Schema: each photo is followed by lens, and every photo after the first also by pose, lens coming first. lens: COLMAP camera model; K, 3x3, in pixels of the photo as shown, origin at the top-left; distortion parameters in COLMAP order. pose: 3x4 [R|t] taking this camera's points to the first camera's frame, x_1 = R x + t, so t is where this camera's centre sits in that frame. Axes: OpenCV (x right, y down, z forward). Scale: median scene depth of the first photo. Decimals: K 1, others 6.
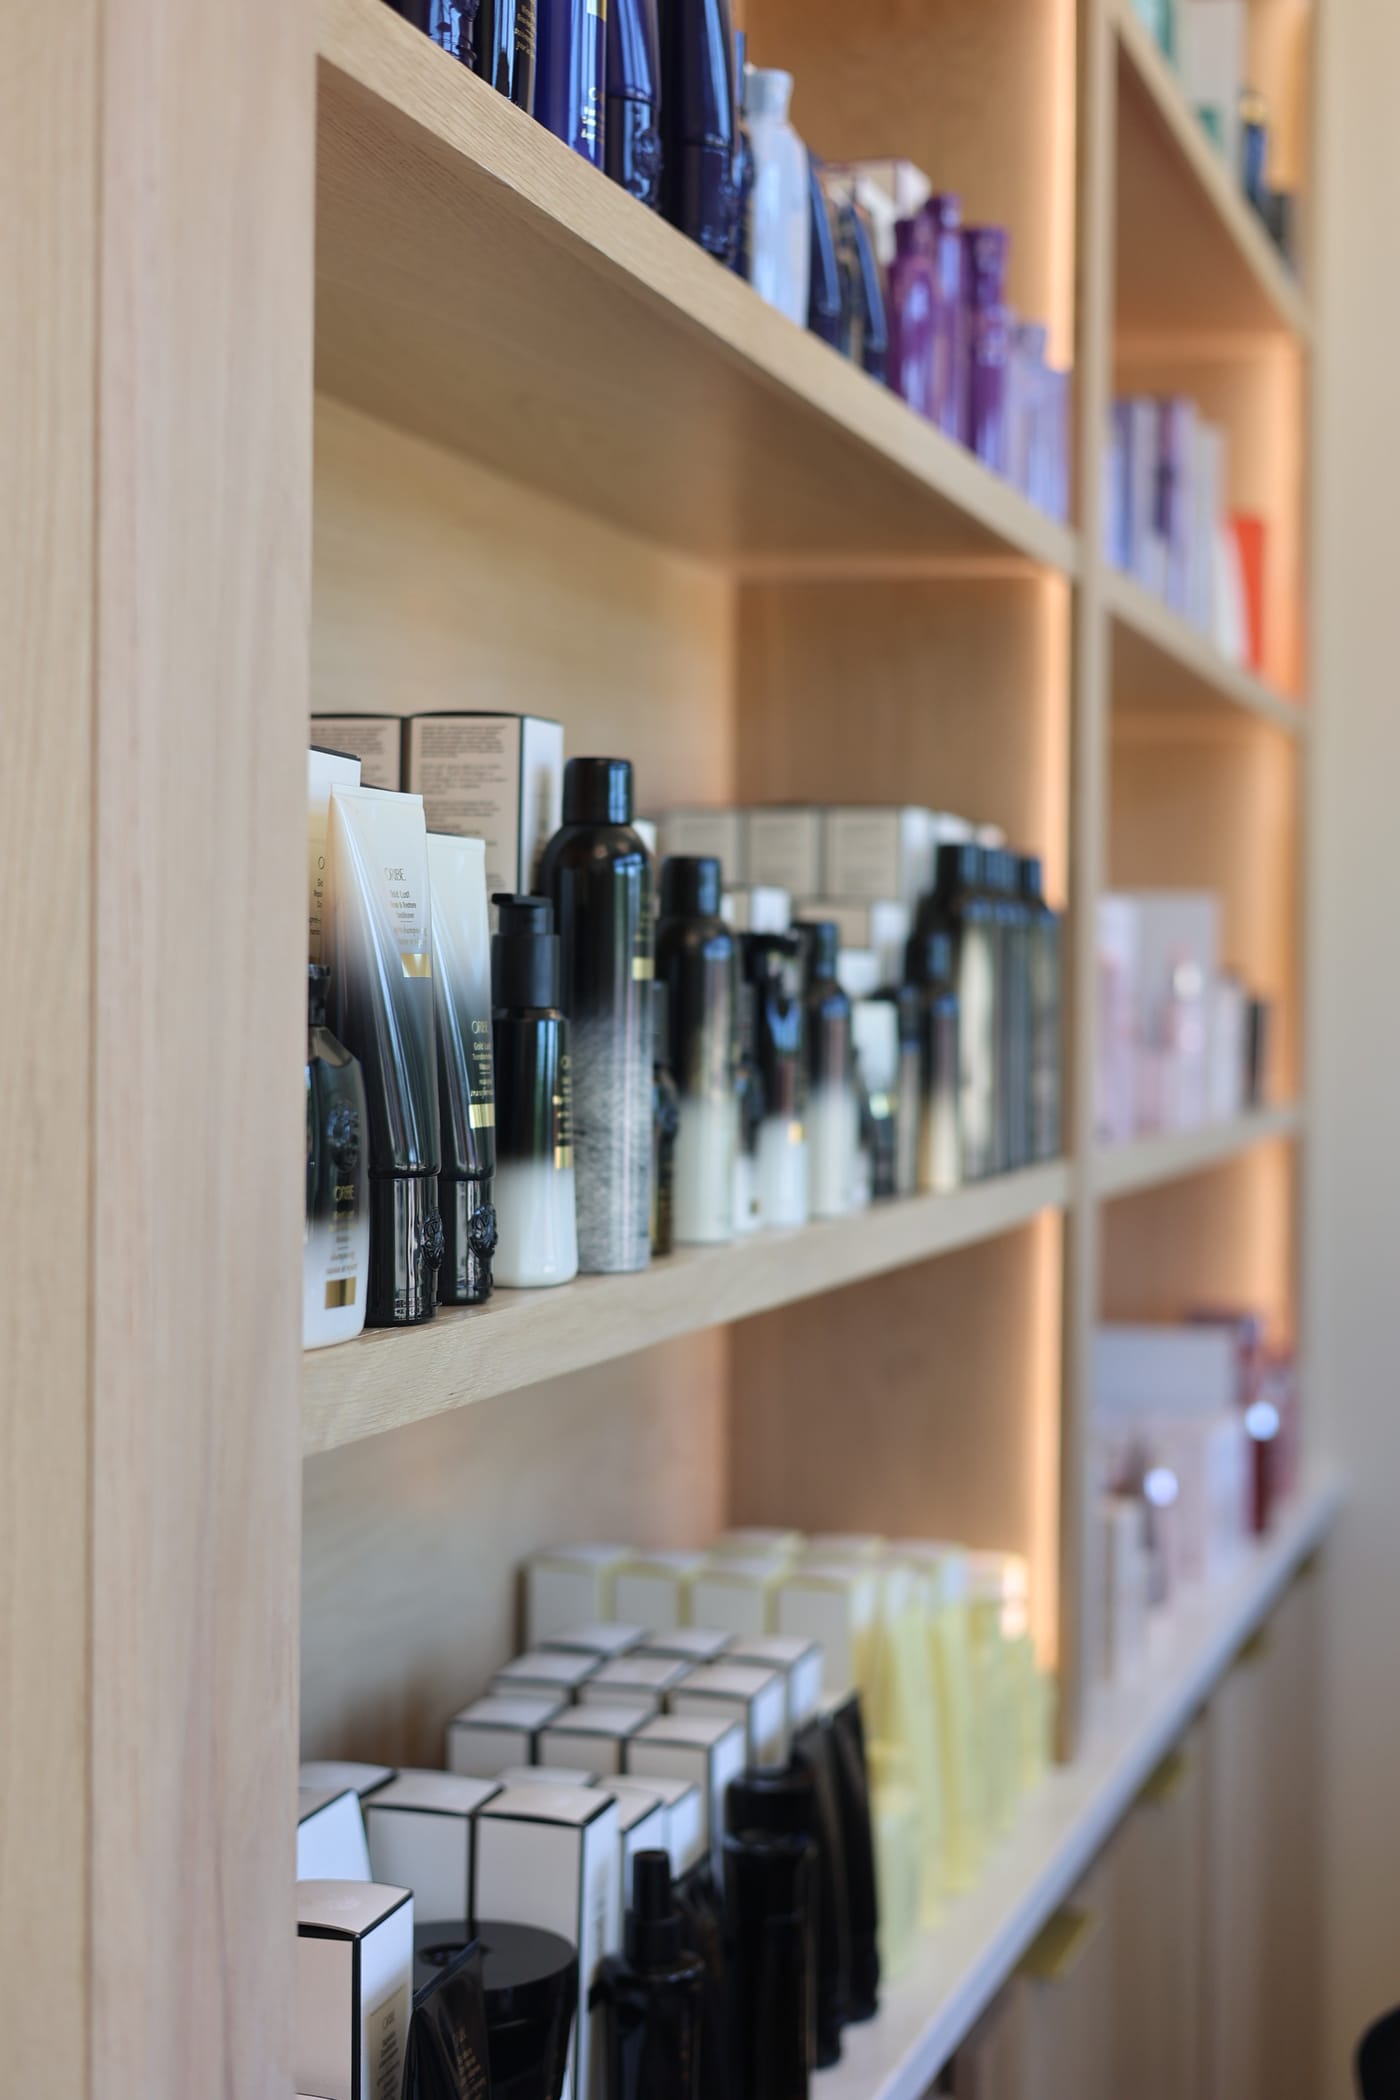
lens RADIAL K [[2977.4, 0, 700.6], [0, 2977.4, 1101.2], [0, 0, 1]] dist [0.009295, -0.004642]
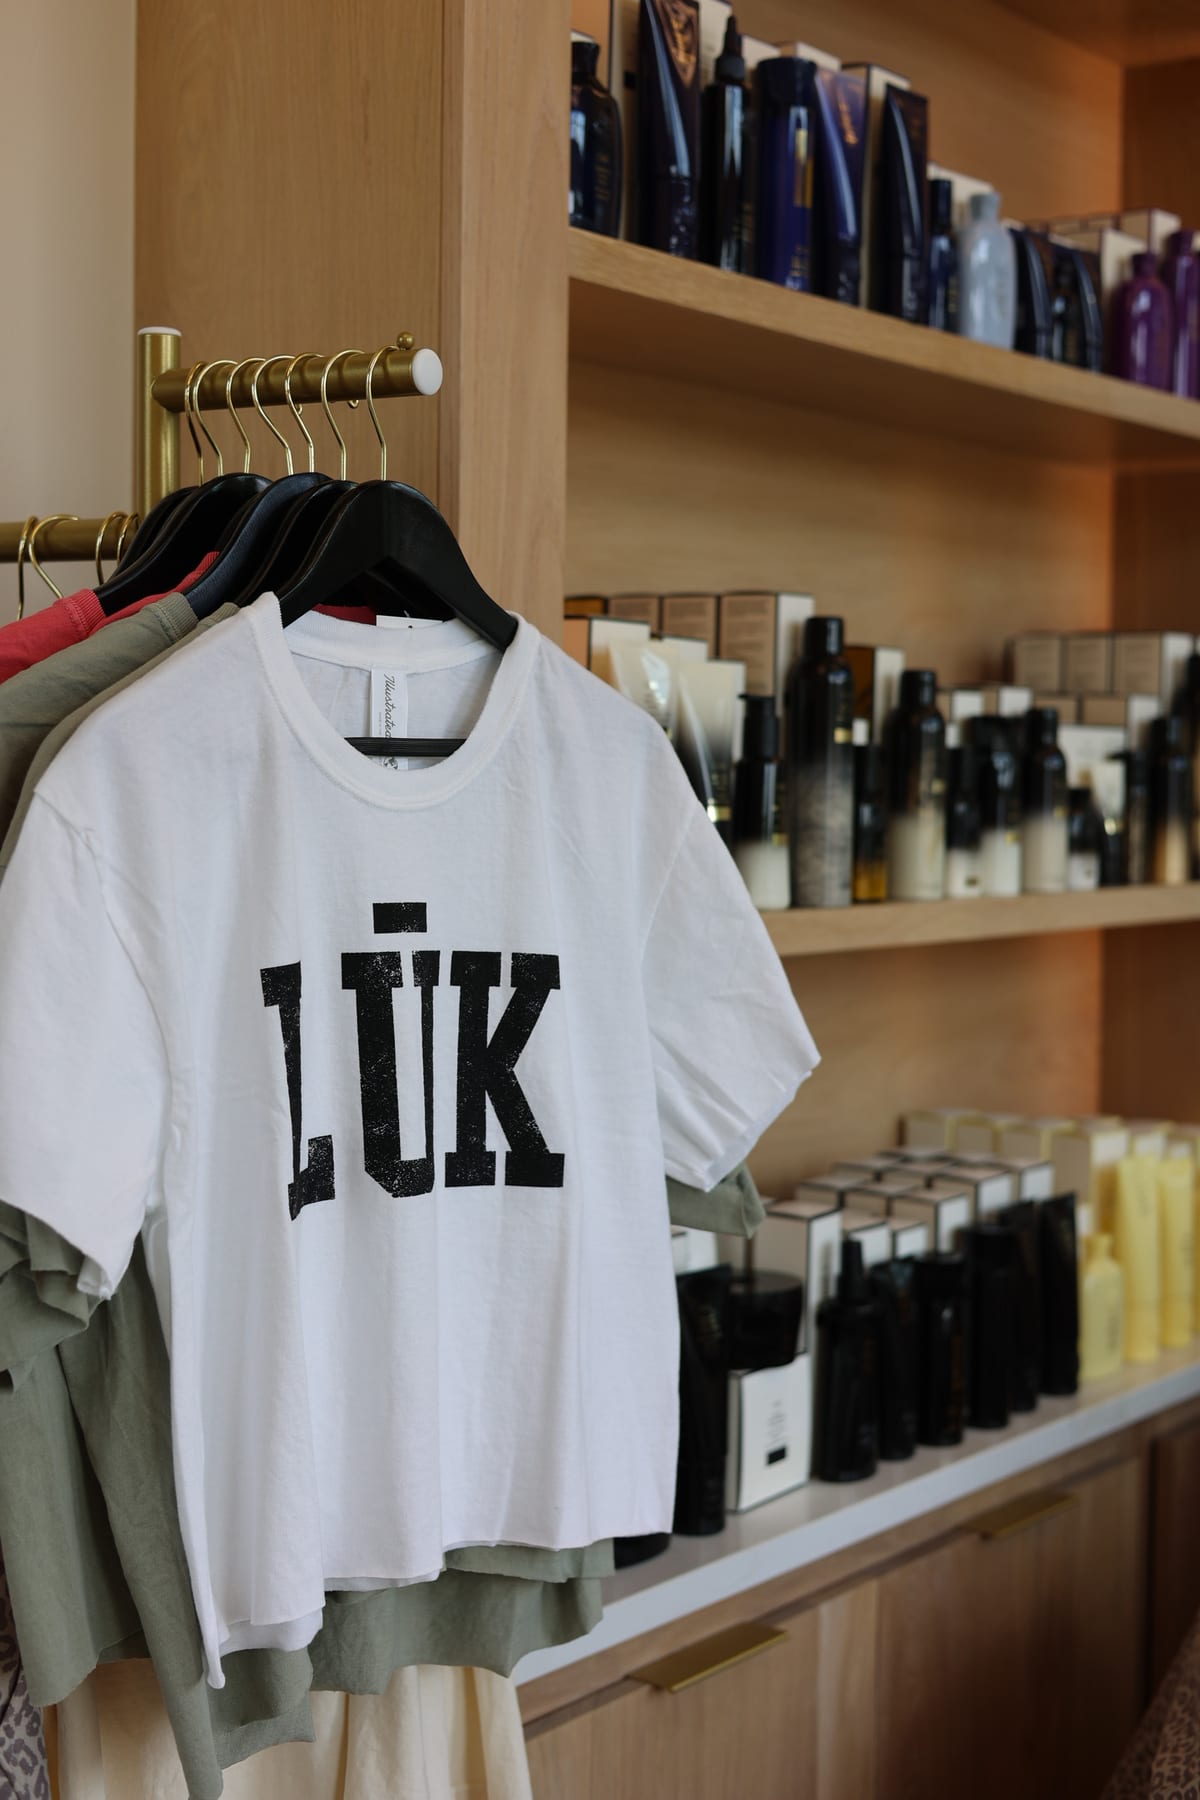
lens RADIAL K [[2478.4, 0, 600.0], [0, 2478.4, 900.0], [0, 0, 1]] dist [0.146020, 0.001942]
pose [[0.937501, 0.025188, -0.347071, 0.347584], [-0.019679, 0.999618, 0.019391, 0.026455], [0.347427, -0.011349, 0.937638, -0.422341]]
